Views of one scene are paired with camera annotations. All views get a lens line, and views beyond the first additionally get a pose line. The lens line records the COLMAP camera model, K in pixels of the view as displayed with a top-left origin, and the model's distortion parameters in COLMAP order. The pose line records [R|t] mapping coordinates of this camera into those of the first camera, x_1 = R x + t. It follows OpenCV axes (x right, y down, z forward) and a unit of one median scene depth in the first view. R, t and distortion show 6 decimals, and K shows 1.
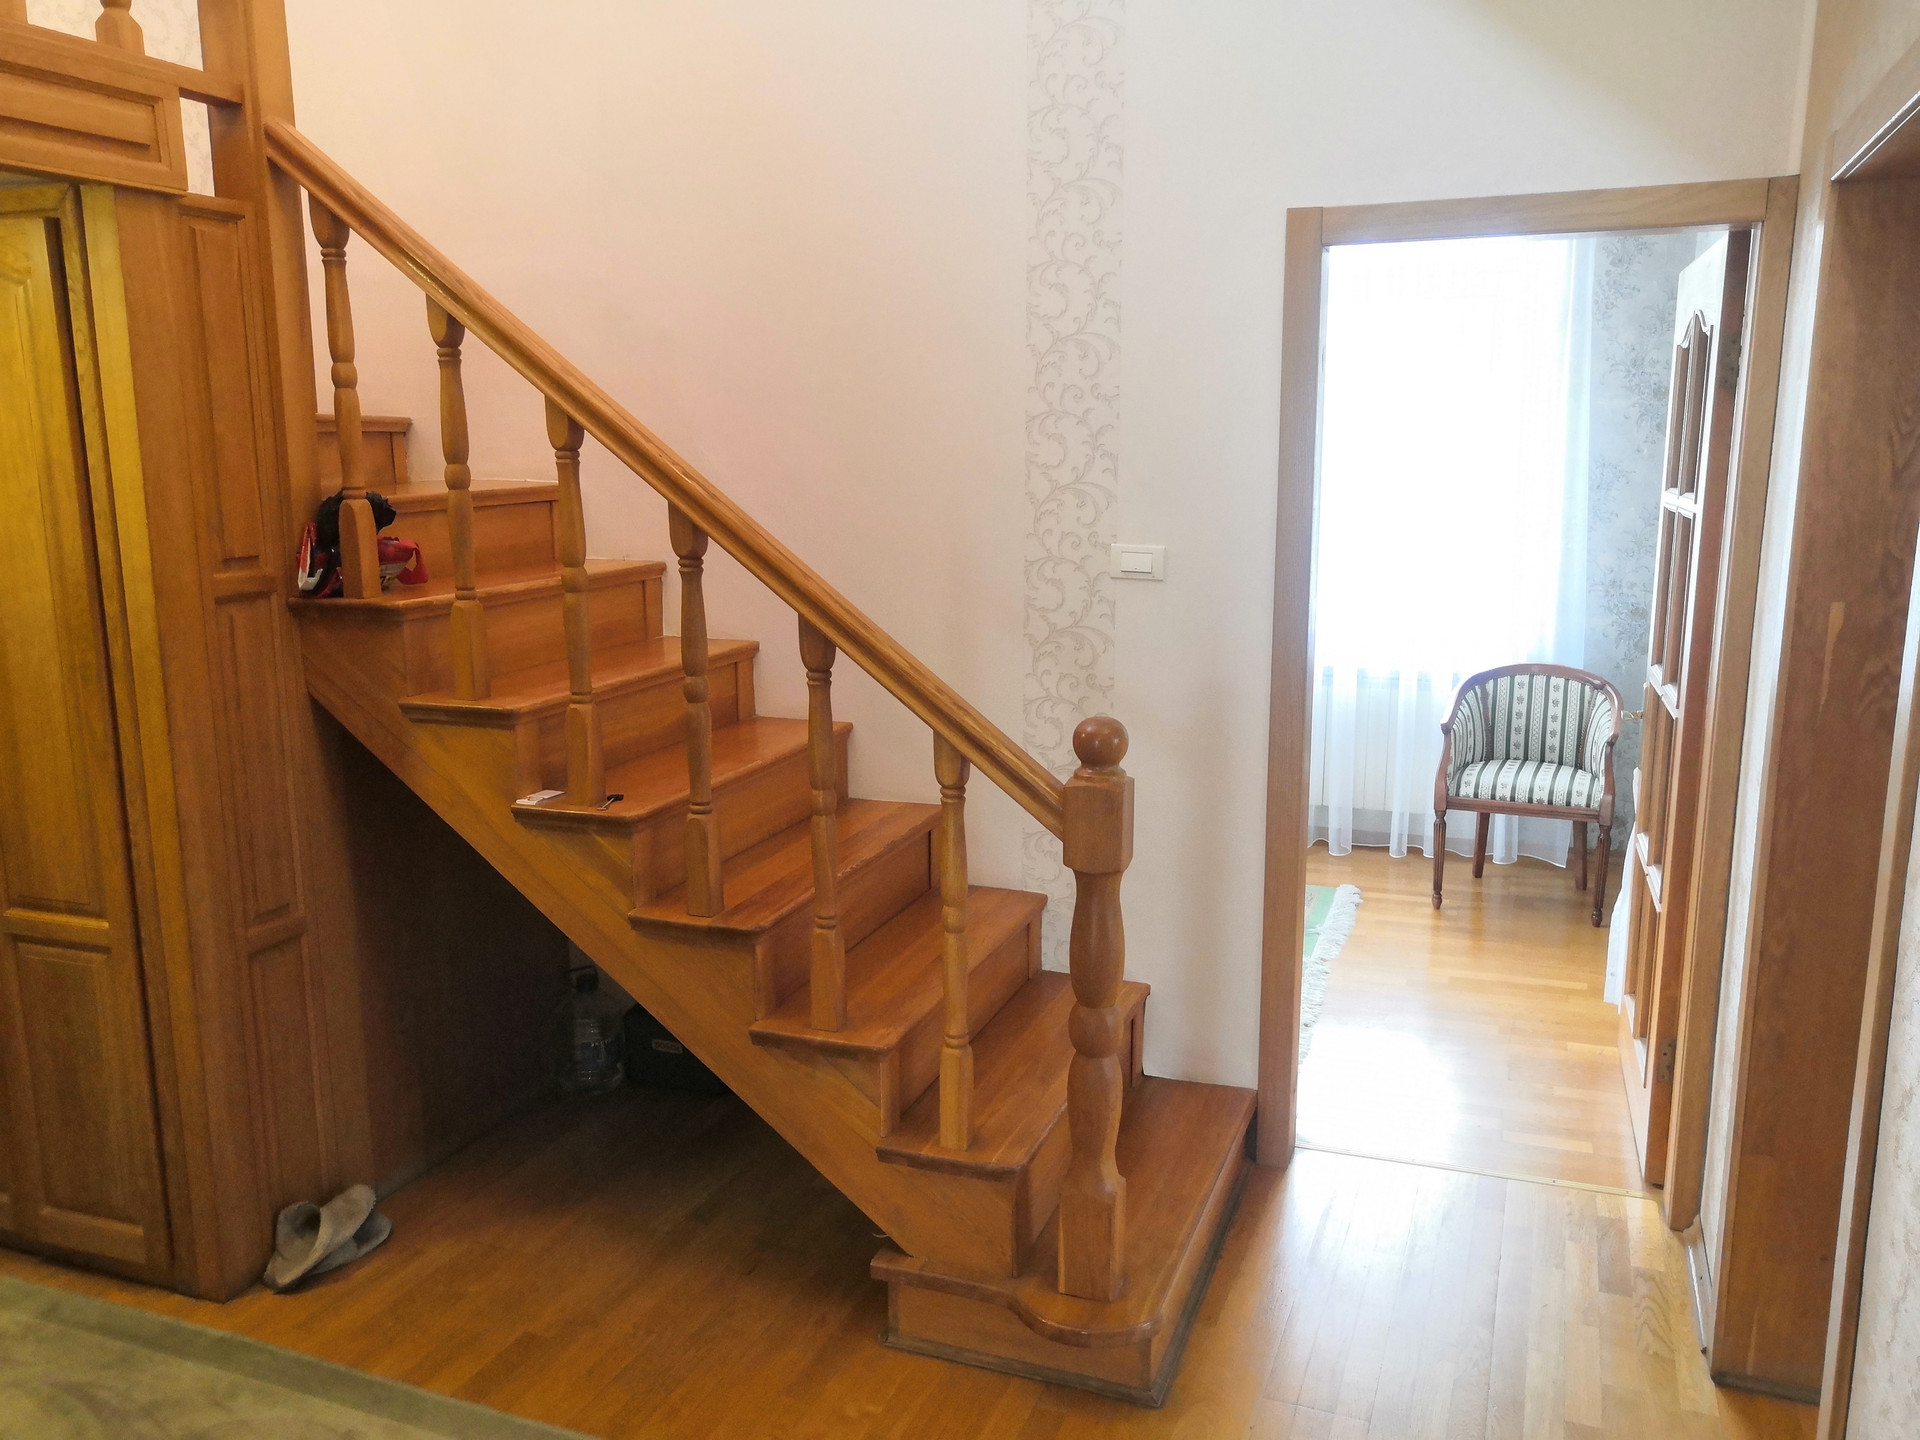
lens RADIAL K [[1461.8, 0, 961.2], [0, 1461.8, 741.7], [0, 0, 1]] dist [0.022476, 0.003417]
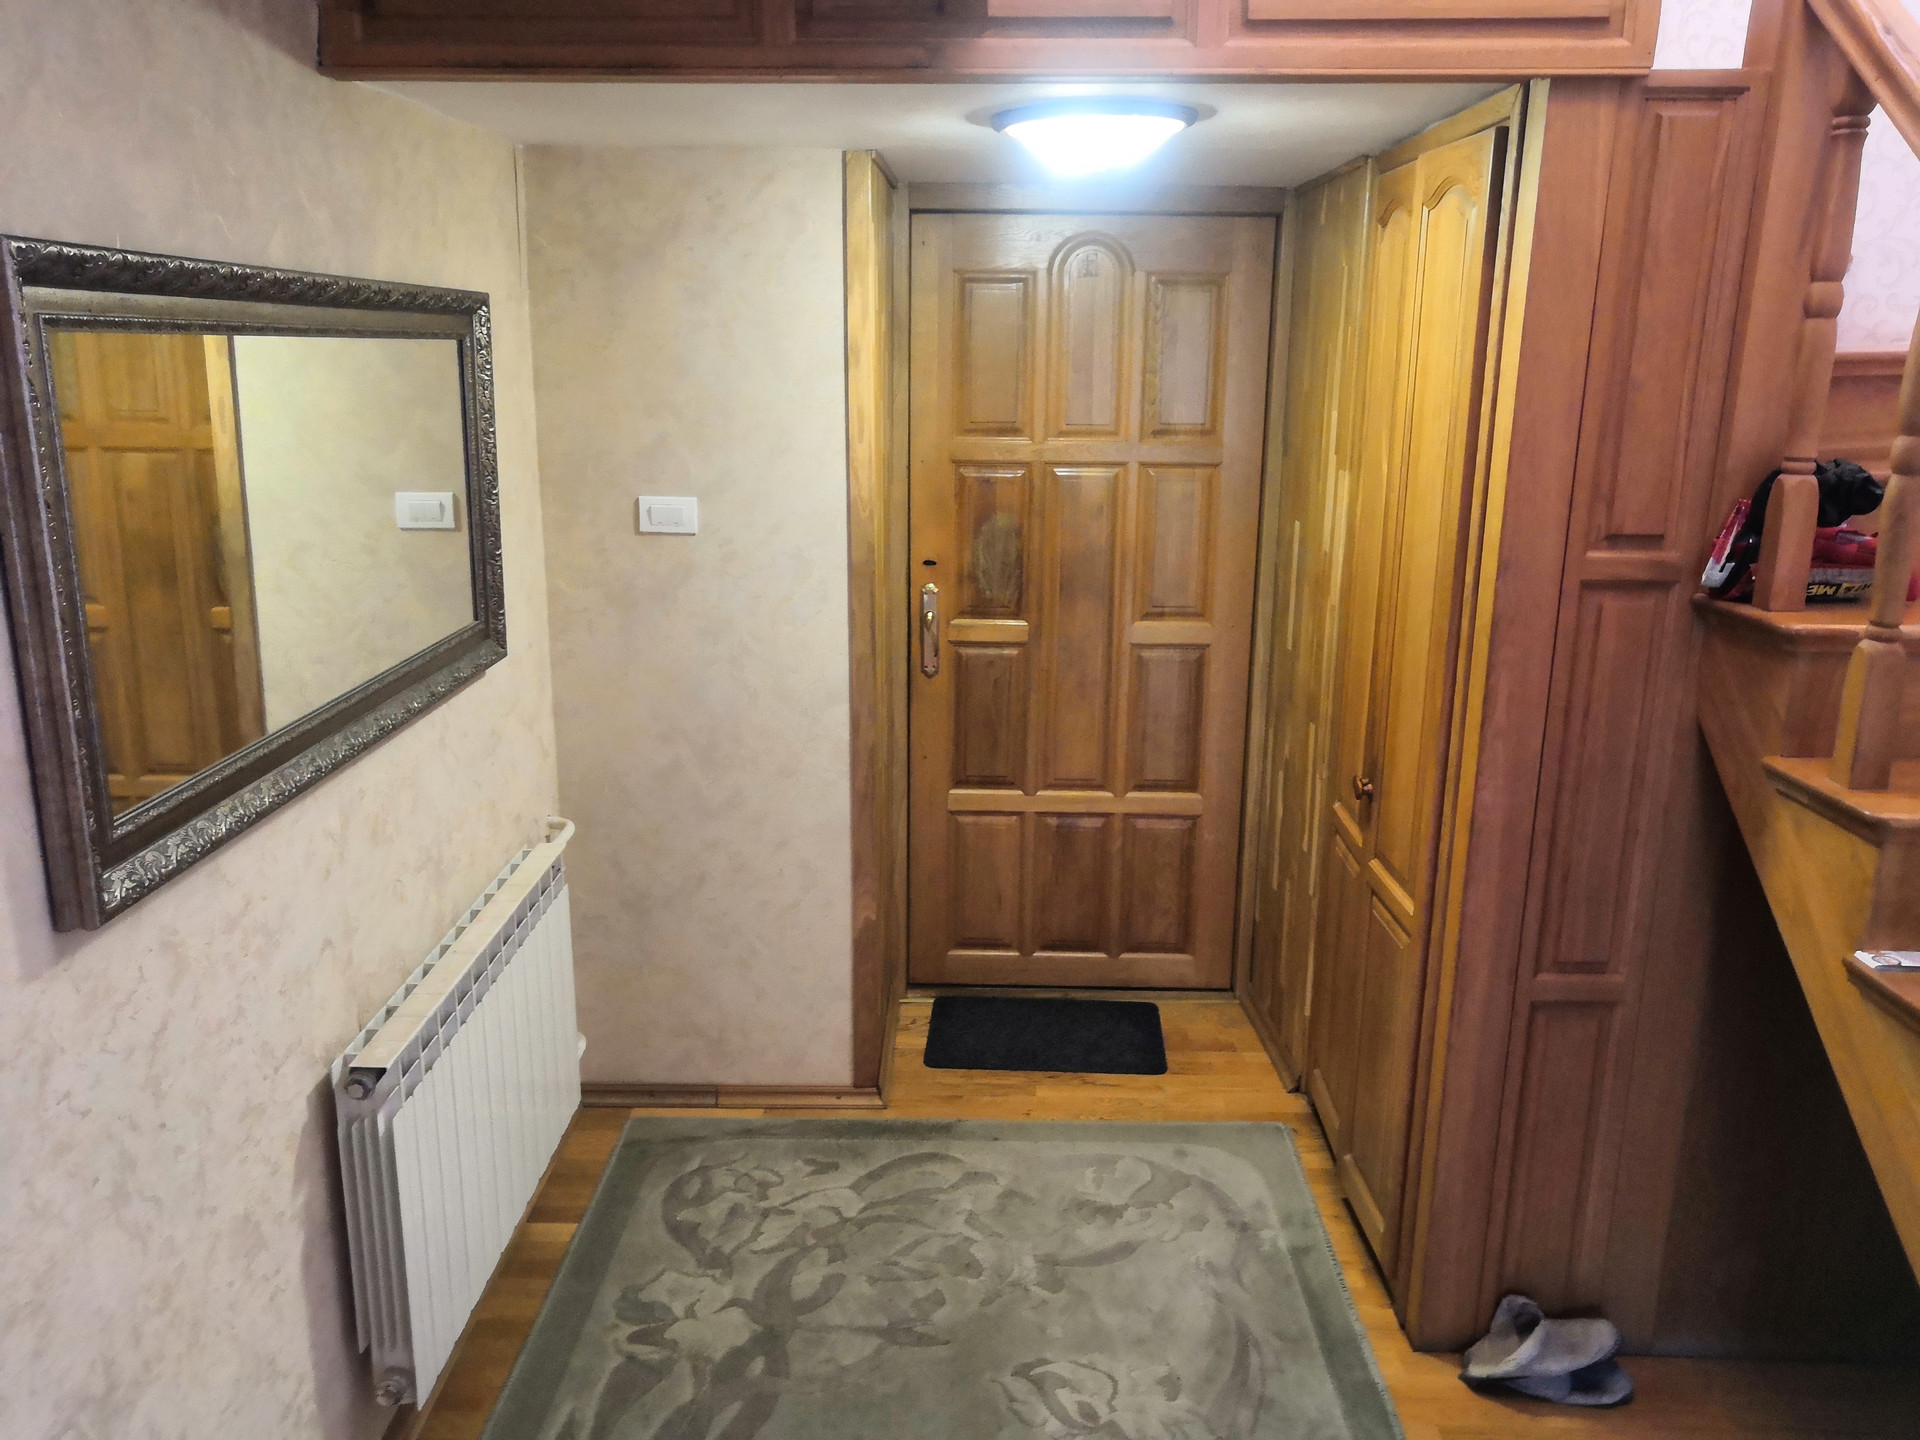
lens RADIAL K [[1486.9, 0, 980.9], [0, 1486.9, 736.0], [0, 0, 1]] dist [0.017545, 0.005608]
pose [[0.357198, 0.248654, -0.900323, 0.136500], [-0.202311, 0.961627, 0.185320, -0.097563], [0.911855, 0.115949, 0.393797, 0.365370]]
